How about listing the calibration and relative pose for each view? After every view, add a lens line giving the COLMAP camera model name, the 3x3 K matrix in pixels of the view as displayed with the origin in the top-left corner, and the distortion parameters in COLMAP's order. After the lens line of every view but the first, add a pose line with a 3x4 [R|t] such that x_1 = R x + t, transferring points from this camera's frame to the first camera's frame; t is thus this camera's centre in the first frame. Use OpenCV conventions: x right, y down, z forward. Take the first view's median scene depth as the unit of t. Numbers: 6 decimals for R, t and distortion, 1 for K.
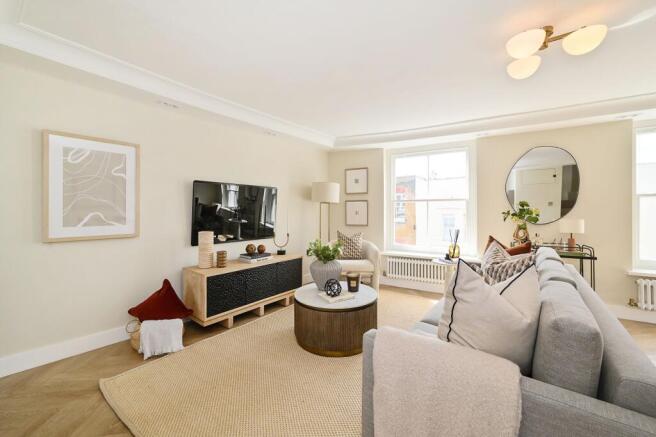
lens RADIAL K [[277.0, 0, 328.0], [0, 277.0, 218.5], [0, 0, 1]] dist [0.001192, 0.000072]
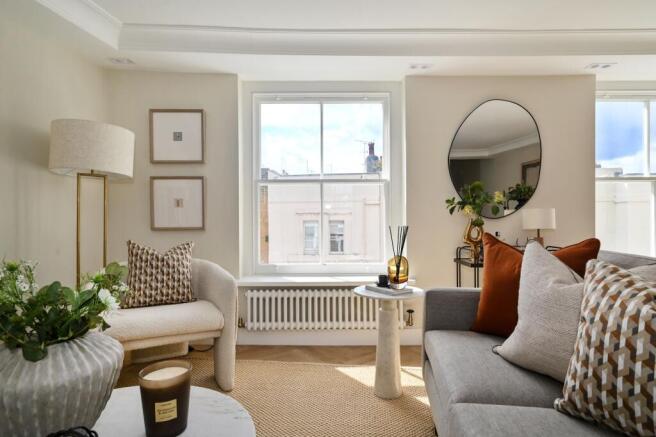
lens RADIAL K [[280.0, 0, 328.3], [0, 280.0, 232.1], [0, 0, 1]] dist [0.010117, -0.000070]
pose [[0.823809, 0.000917, 0.566867, 0.044249], [0.009289, 0.999843, -0.015117, 0.042104], [-0.566791, 0.017719, 0.823671, 0.477375]]
